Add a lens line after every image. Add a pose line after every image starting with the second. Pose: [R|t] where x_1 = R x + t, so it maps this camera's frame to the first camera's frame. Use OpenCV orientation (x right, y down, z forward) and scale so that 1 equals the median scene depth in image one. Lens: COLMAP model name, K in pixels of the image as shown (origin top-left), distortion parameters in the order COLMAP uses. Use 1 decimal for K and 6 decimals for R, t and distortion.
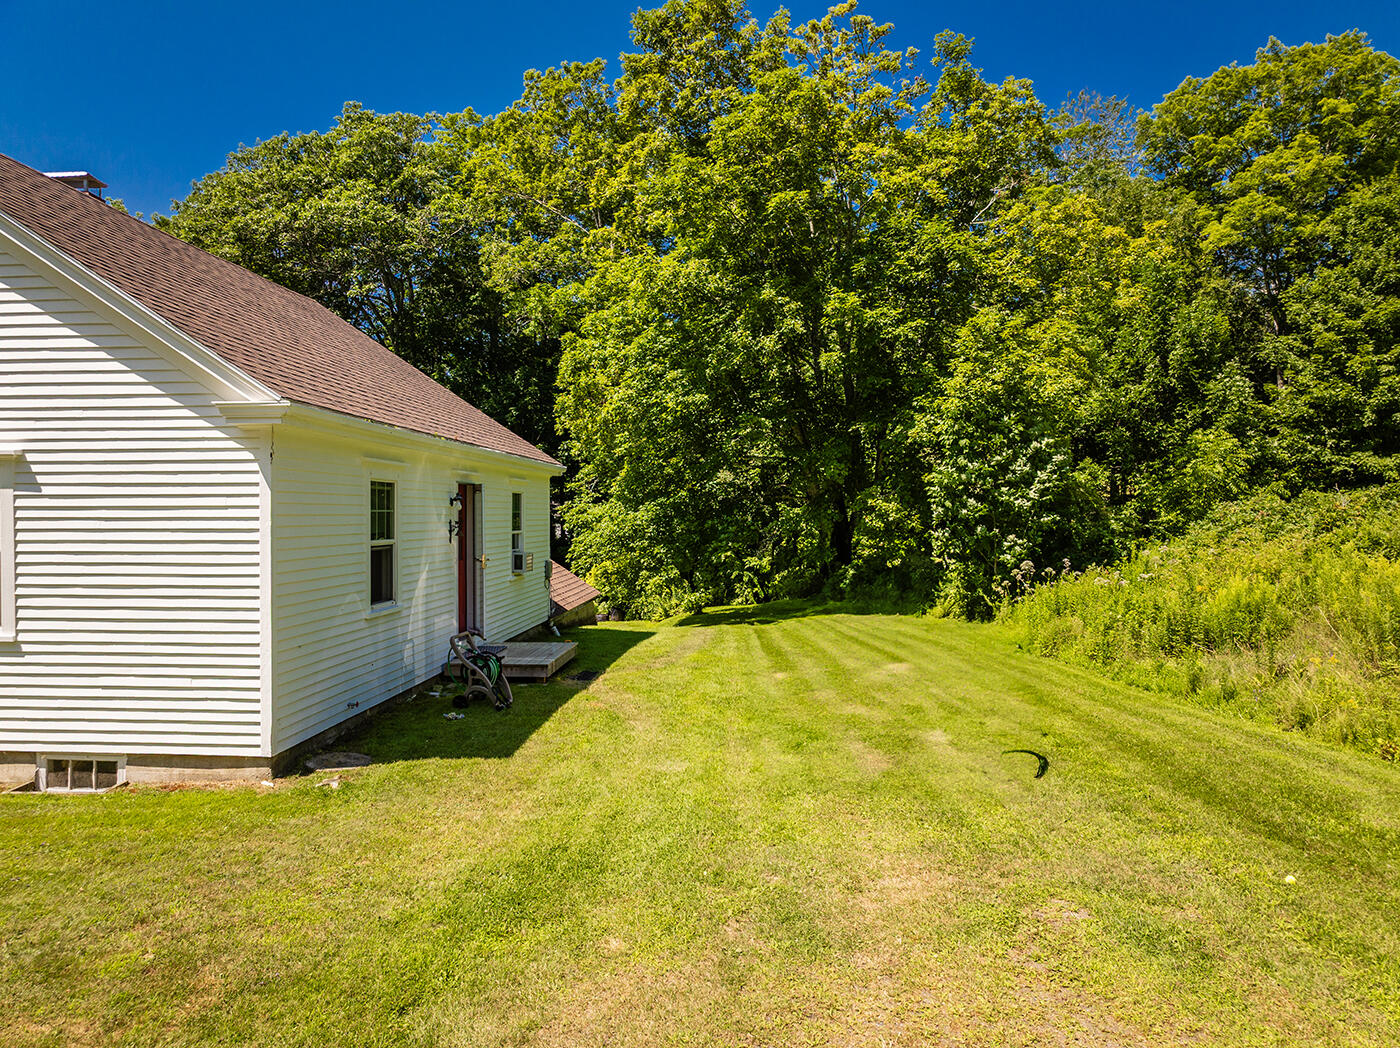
lens RADIAL K [[997.3, 0, 700.0], [0, 997.3, 524.0], [0, 0, 1]] dist [-0.004670, -0.002912]
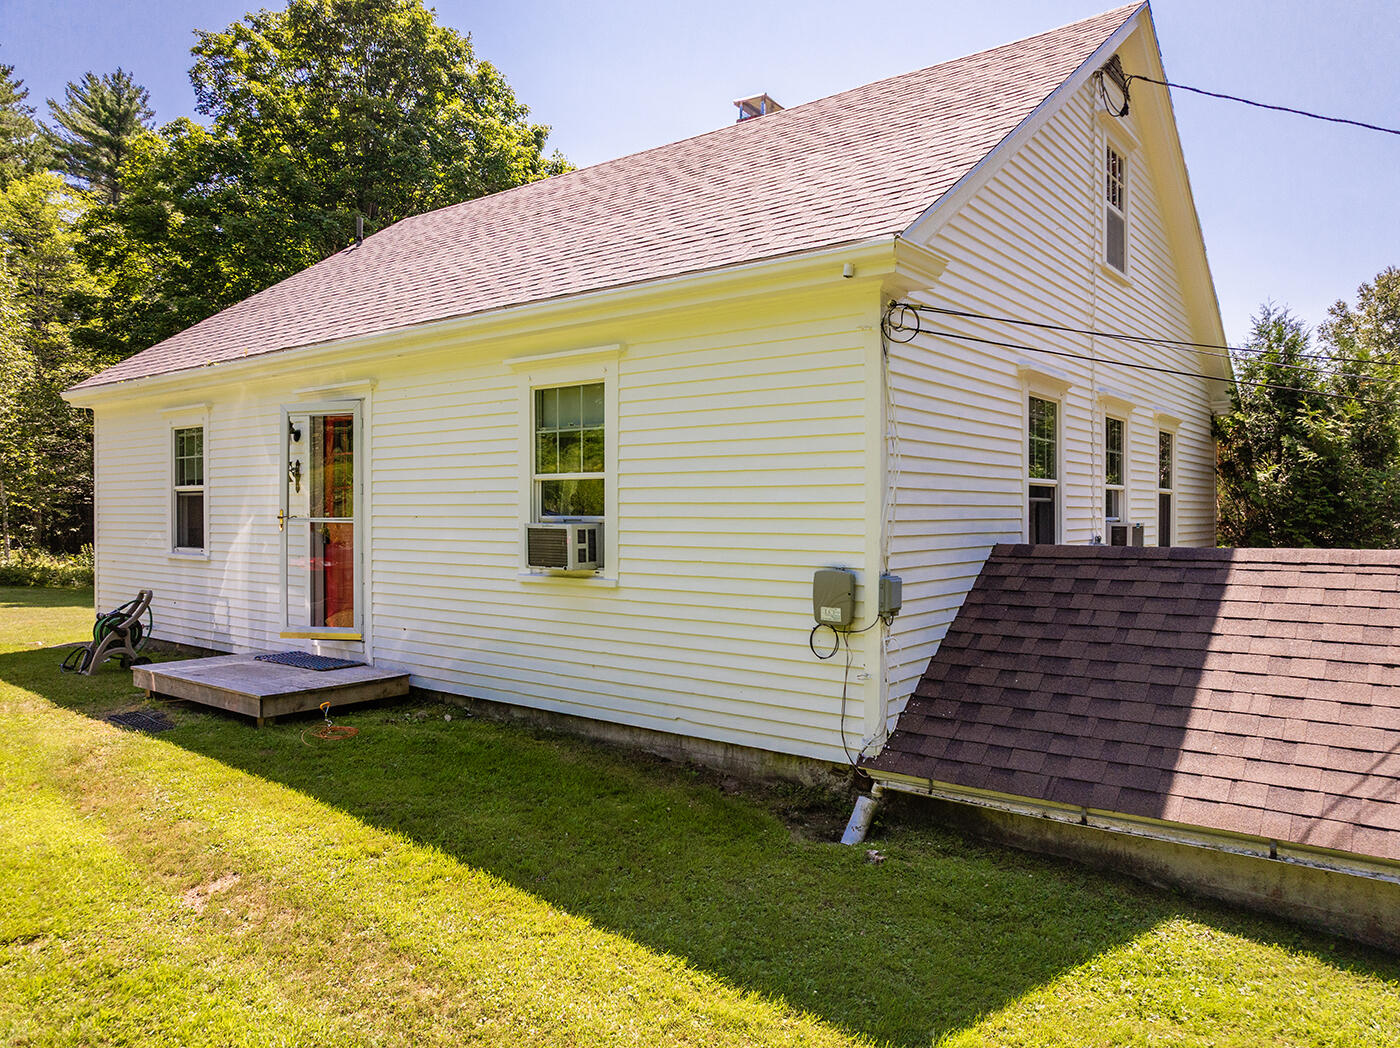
lens RADIAL K [[997.3, 0, 700.0], [0, 997.3, 524.0], [0, 0, 1]] dist [-0.004670, -0.002912]
pose [[-0.562261, 0.006165, -0.826937, 0.210792], [-0.013897, 0.999761, 0.016902, 0.028514], [0.826843, 0.020995, -0.562041, 1.855773]]
